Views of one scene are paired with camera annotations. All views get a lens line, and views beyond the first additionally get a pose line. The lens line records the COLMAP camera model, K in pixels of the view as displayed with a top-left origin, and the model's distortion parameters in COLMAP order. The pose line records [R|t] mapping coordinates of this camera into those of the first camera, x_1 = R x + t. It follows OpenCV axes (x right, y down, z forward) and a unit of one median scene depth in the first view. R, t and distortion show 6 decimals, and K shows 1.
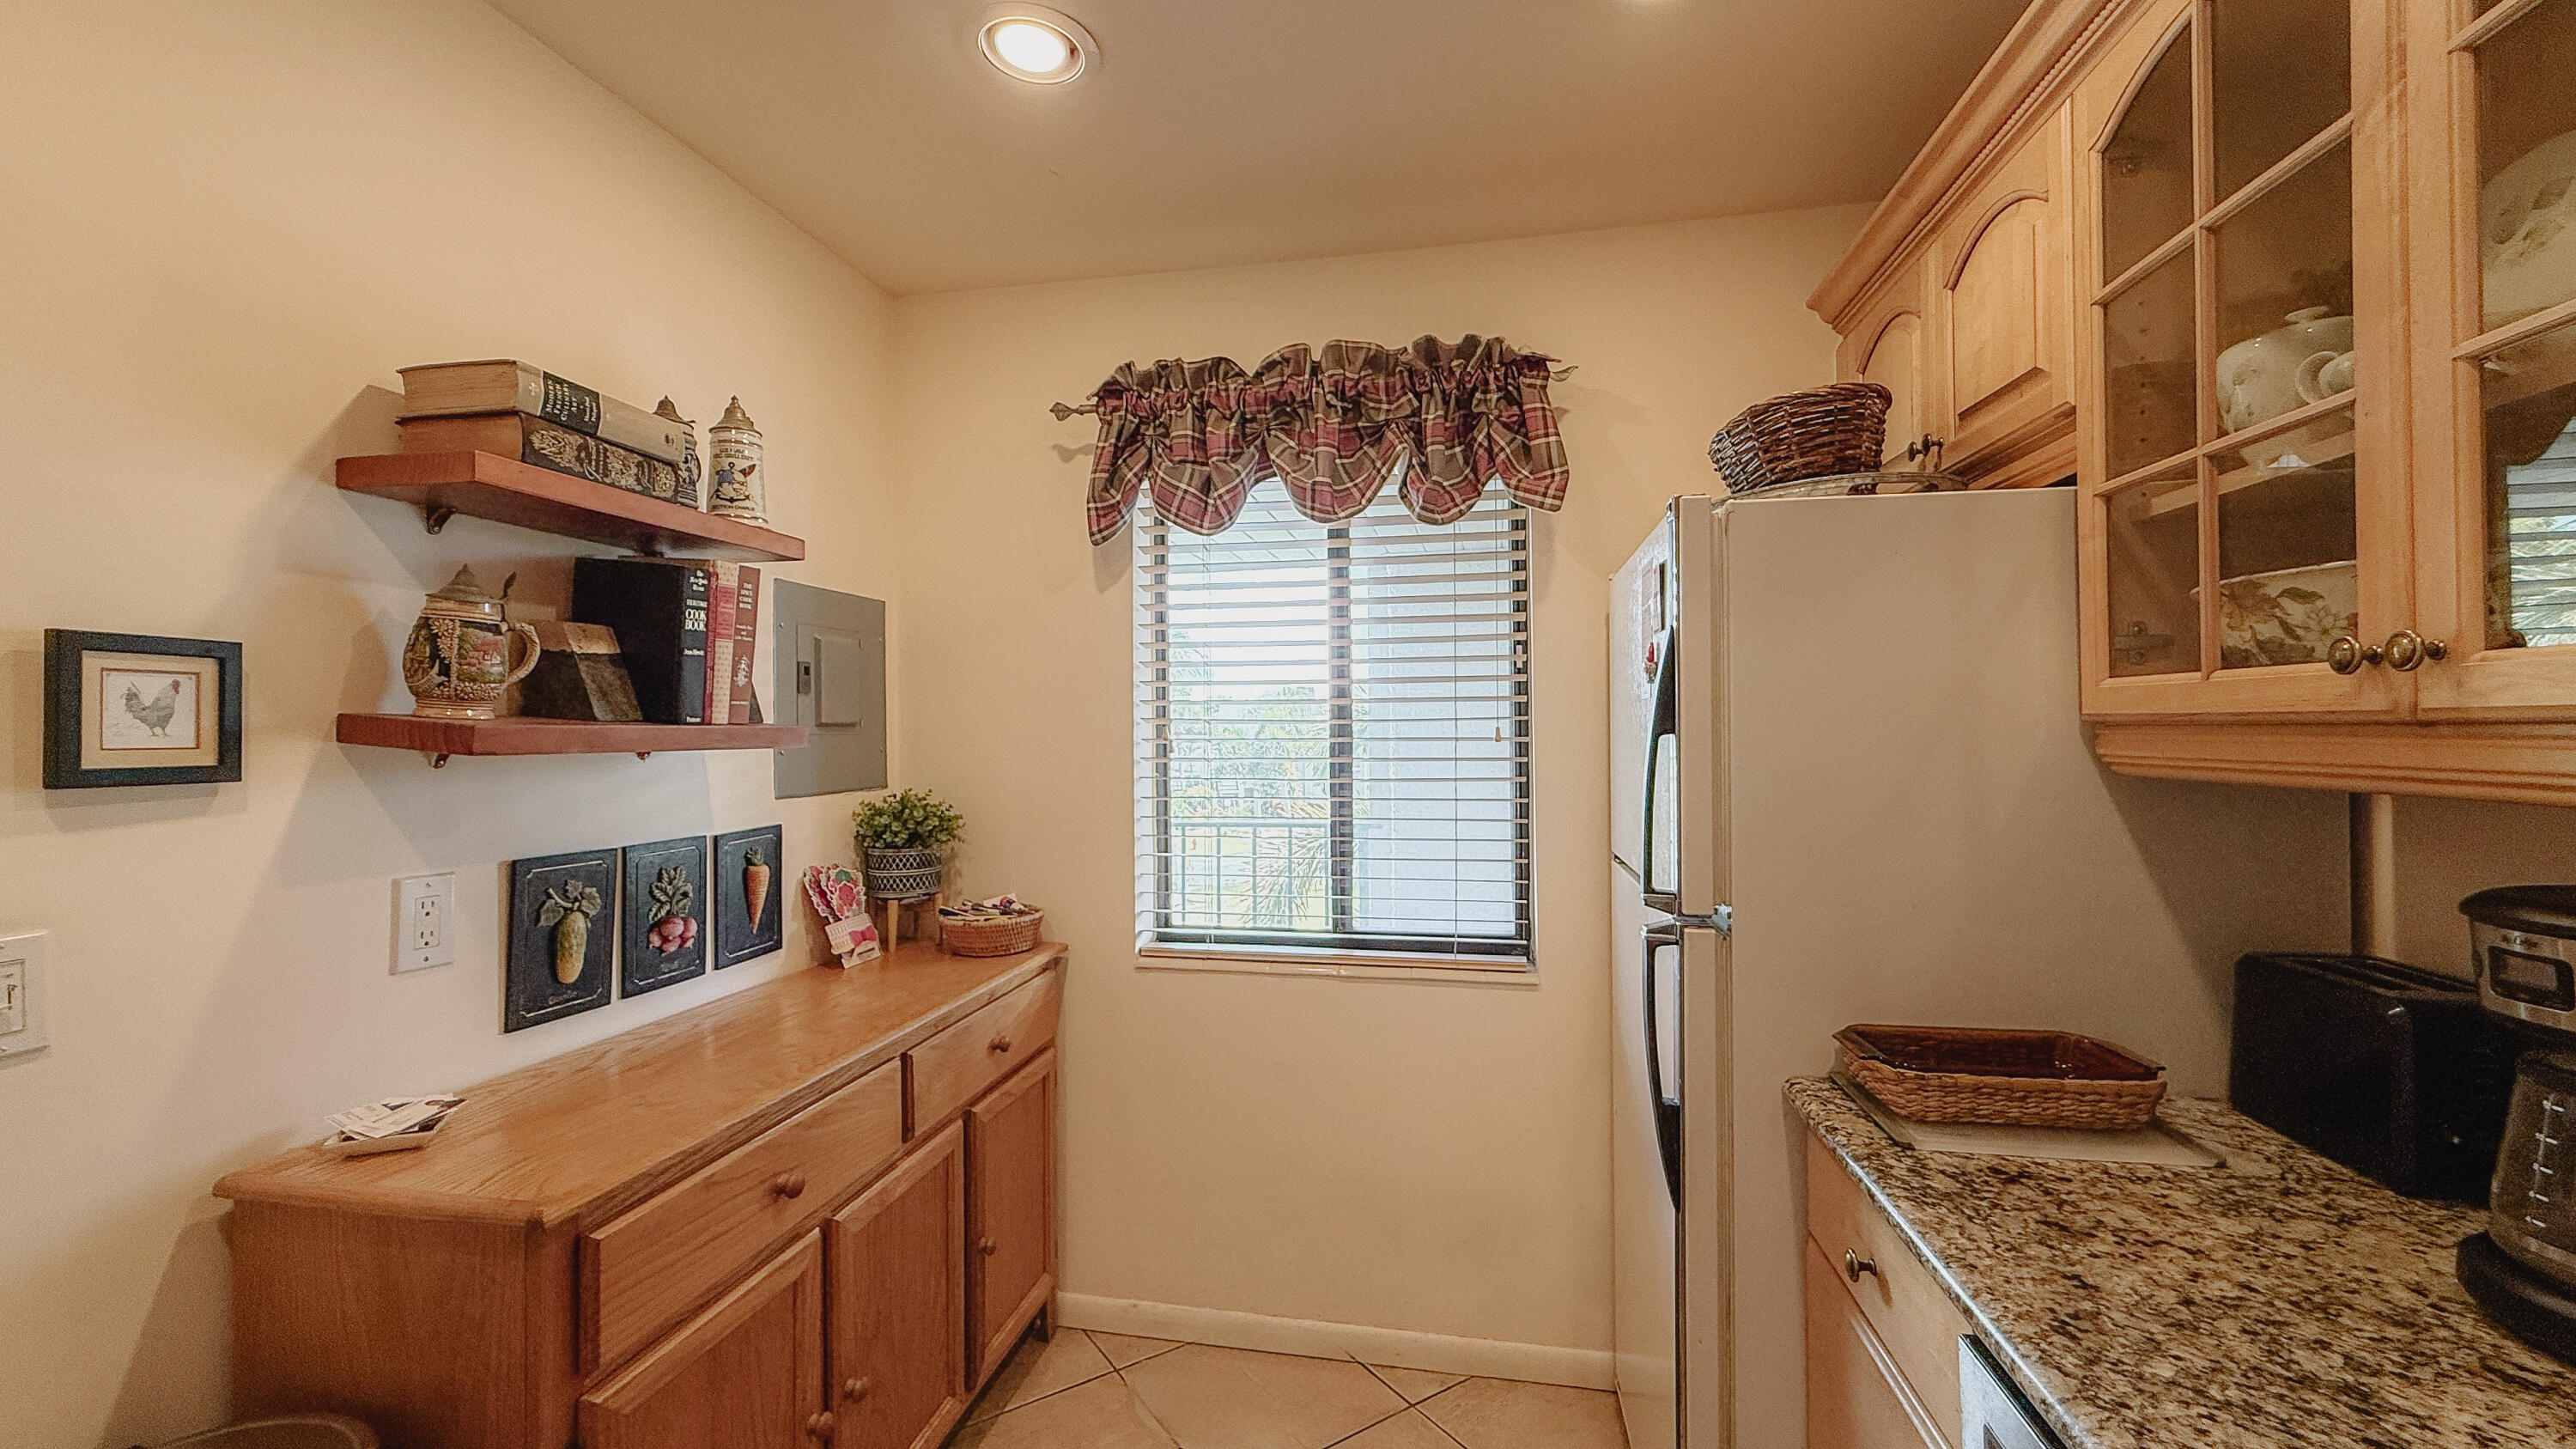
lens RADIAL K [[1031.5, 0, 1281.5], [0, 1031.5, 726.3], [0, 0, 1]] dist [-0.003479, 0.001659]
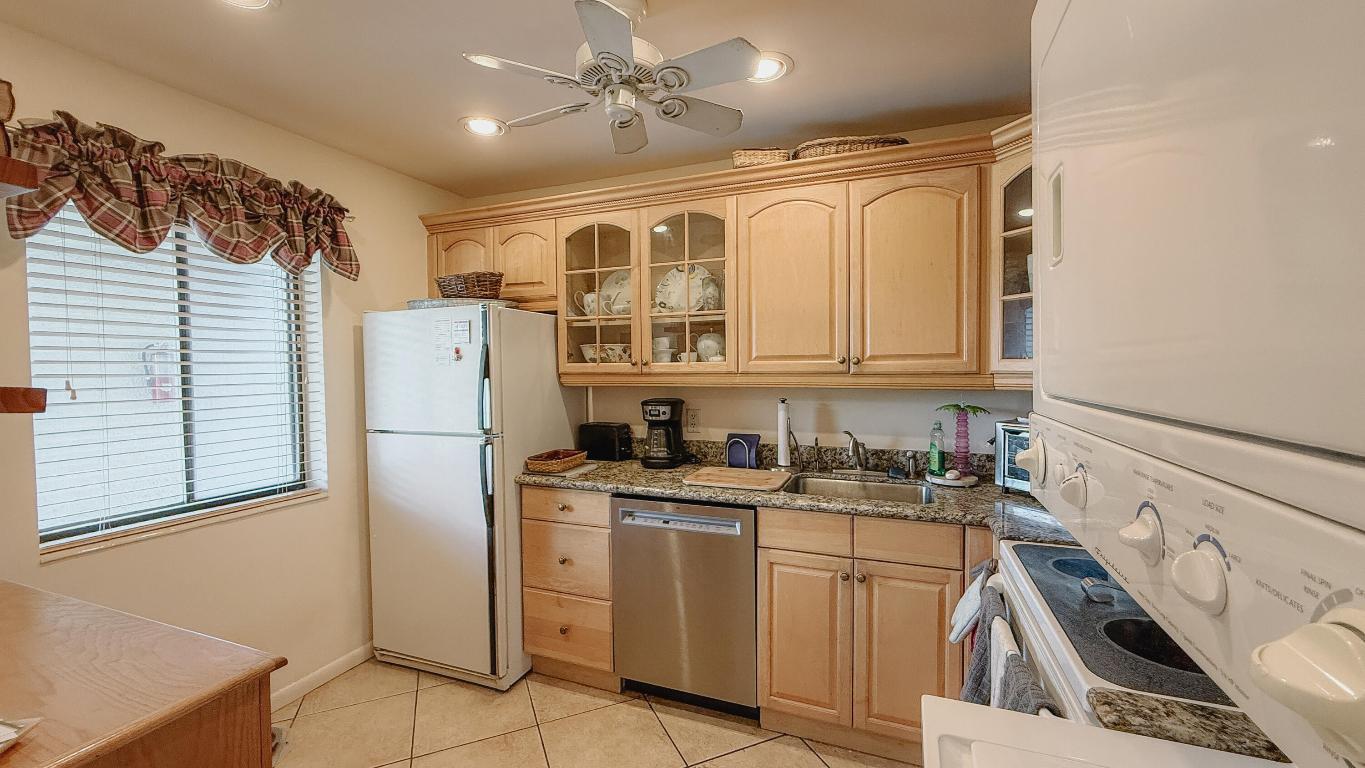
lens RADIAL K [[546.5, 0, 684.5], [0, 546.5, 384.5], [0, 0, 1]] dist [-0.003479, 0.001659]
pose [[0.176081, -0.028676, 0.983958, -0.750288], [0.003755, 0.999588, 0.028459, -0.012296], [-0.984368, -0.001316, 0.176117, 0.073210]]
